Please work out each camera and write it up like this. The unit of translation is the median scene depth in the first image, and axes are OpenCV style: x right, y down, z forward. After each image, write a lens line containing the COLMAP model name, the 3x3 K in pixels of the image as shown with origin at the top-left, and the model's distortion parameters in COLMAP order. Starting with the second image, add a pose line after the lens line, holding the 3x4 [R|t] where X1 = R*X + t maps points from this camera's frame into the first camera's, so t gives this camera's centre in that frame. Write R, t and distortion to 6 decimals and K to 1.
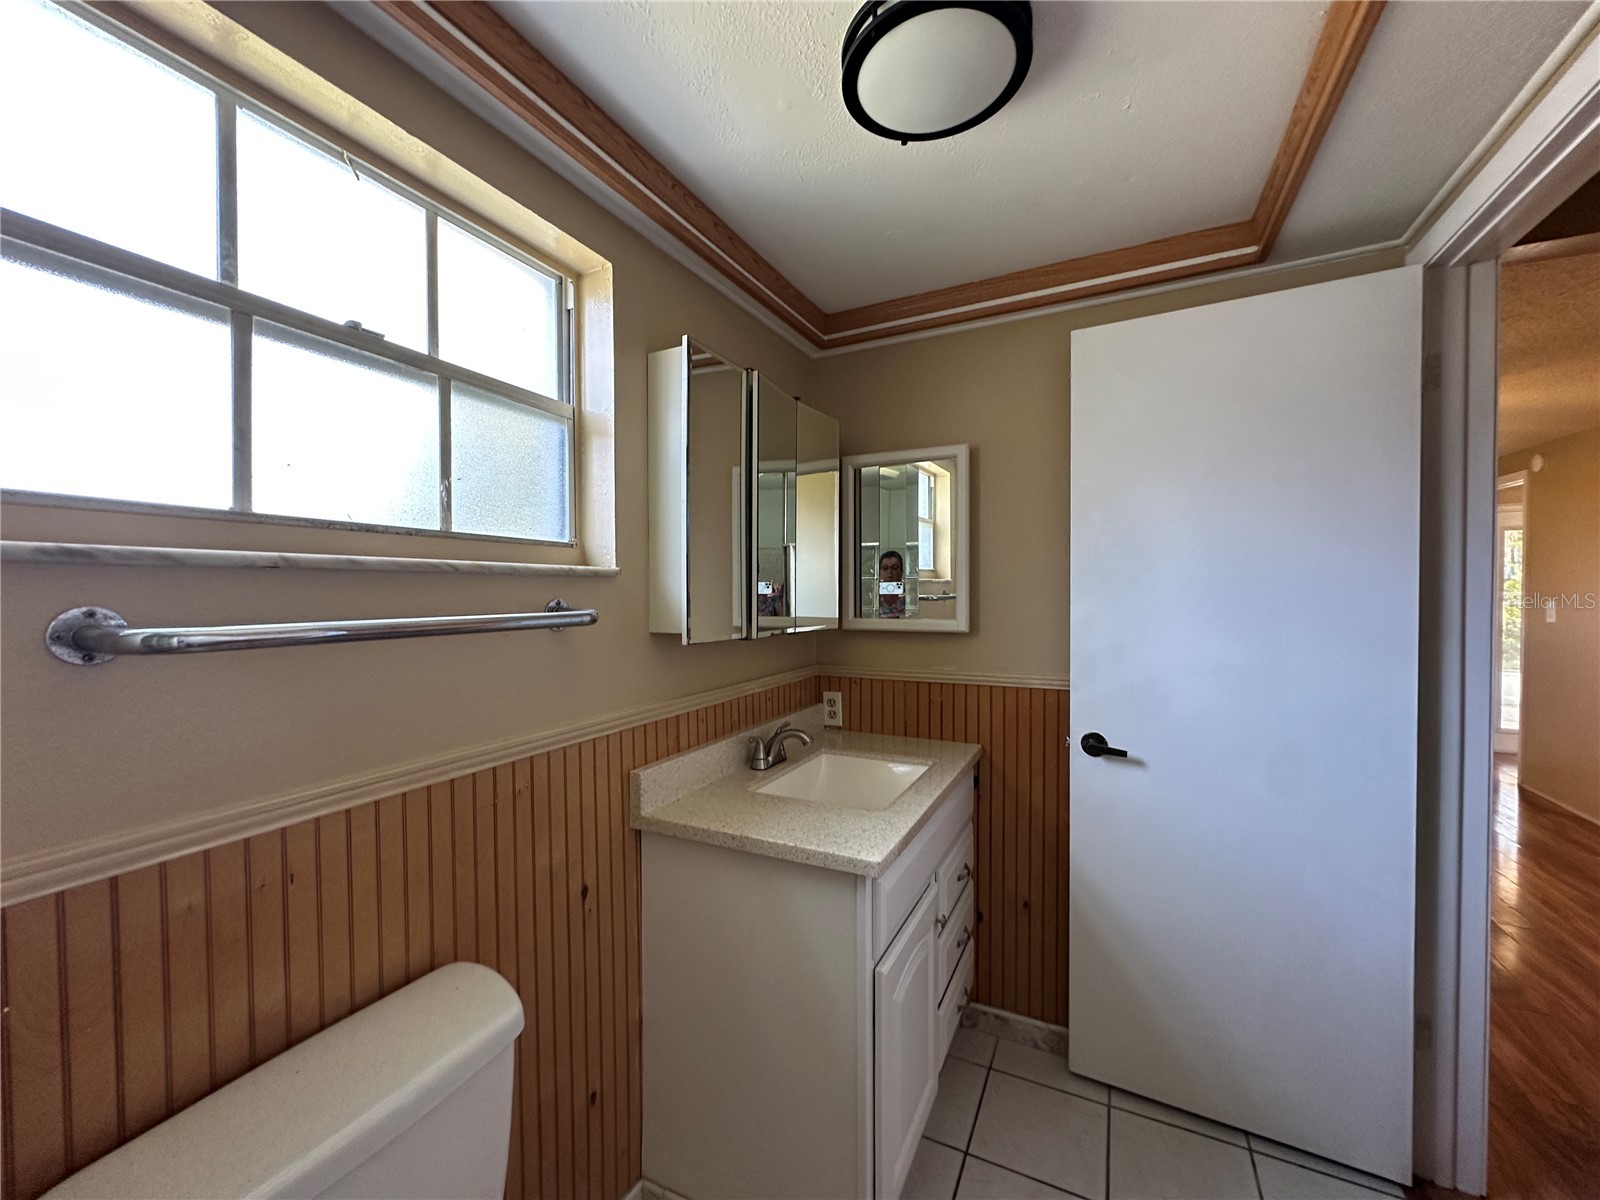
lens RADIAL K [[639.7, 0, 800.2], [0, 639.7, 602.2], [0, 0, 1]] dist [-0.006264, 0.001395]
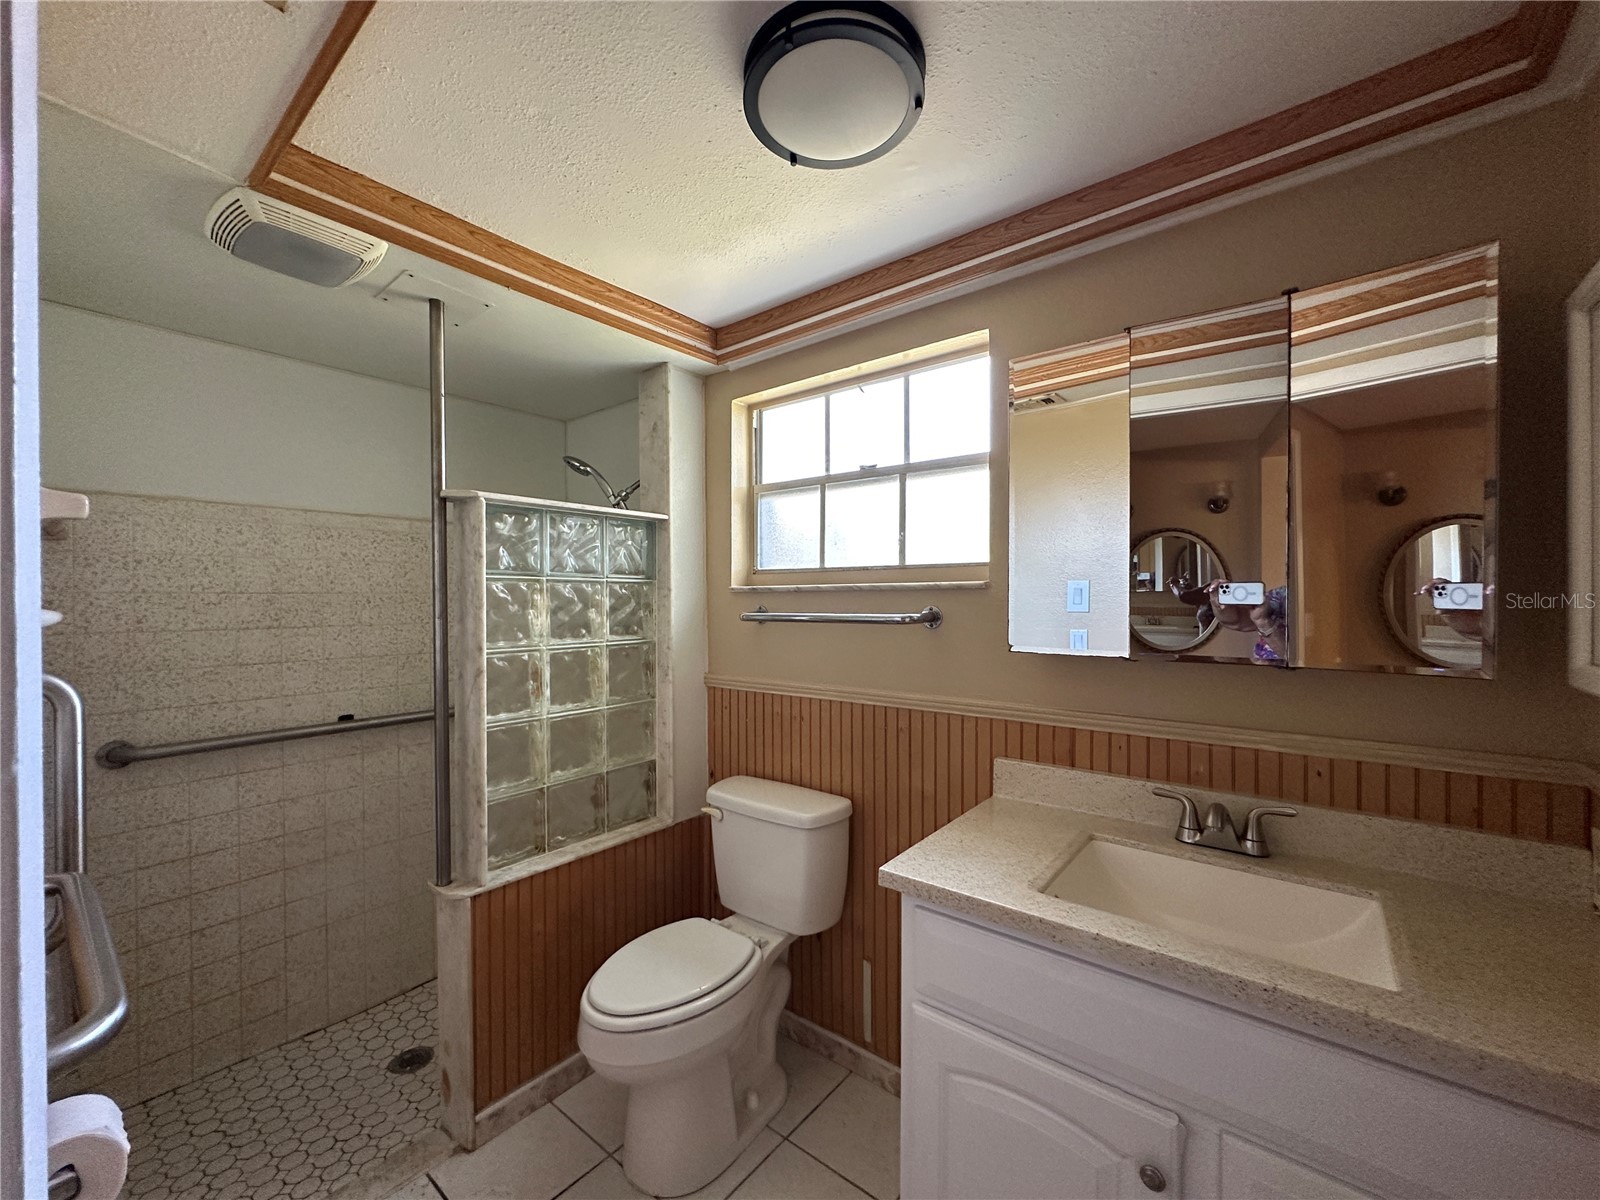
lens RADIAL K [[639.7, 0, 801.8], [0, 639.7, 601.9], [0, 0, 1]] dist [-0.006264, 0.001395]
pose [[-0.218363, 0.012075, -0.975793, 1.160889], [-0.006763, 0.999881, 0.013886, -0.035081], [0.975844, 0.009631, -0.218255, 1.118573]]
